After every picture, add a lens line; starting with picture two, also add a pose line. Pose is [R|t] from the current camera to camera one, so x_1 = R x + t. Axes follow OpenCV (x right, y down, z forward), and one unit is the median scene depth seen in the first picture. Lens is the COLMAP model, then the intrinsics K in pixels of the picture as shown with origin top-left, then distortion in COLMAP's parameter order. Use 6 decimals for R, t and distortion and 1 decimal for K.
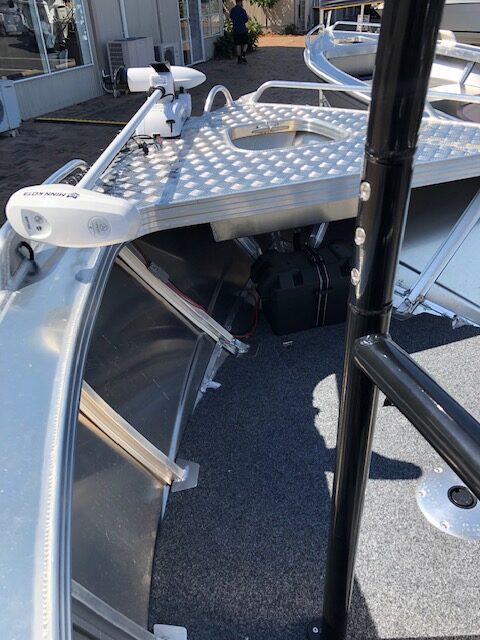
lens RADIAL K [[536.5, 0, 241.9], [0, 536.5, 315.9], [0, 0, 1]] dist [0.045085, -0.038164]
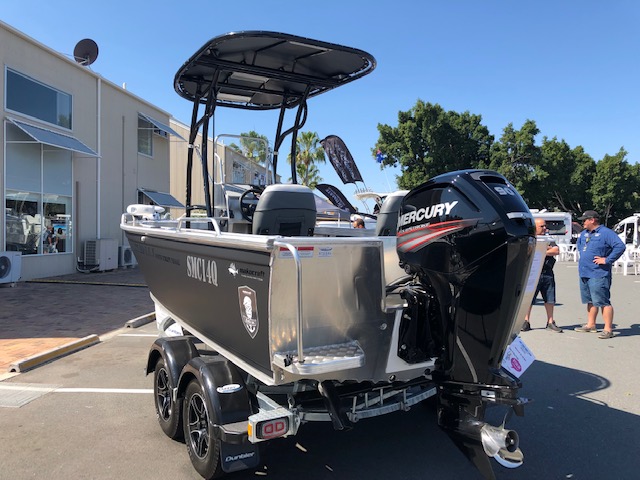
lens RADIAL K [[536.5, 0, 315.6], [0, 536.5, 236.2], [0, 0, 1]] dist [0.045085, -0.038164]
pose [[0.971485, 0.047701, 0.232253, 0.012496], [0.078449, 0.859715, -0.504714, 0.291584], [-0.223746, 0.508542, 0.831458, -0.373847]]
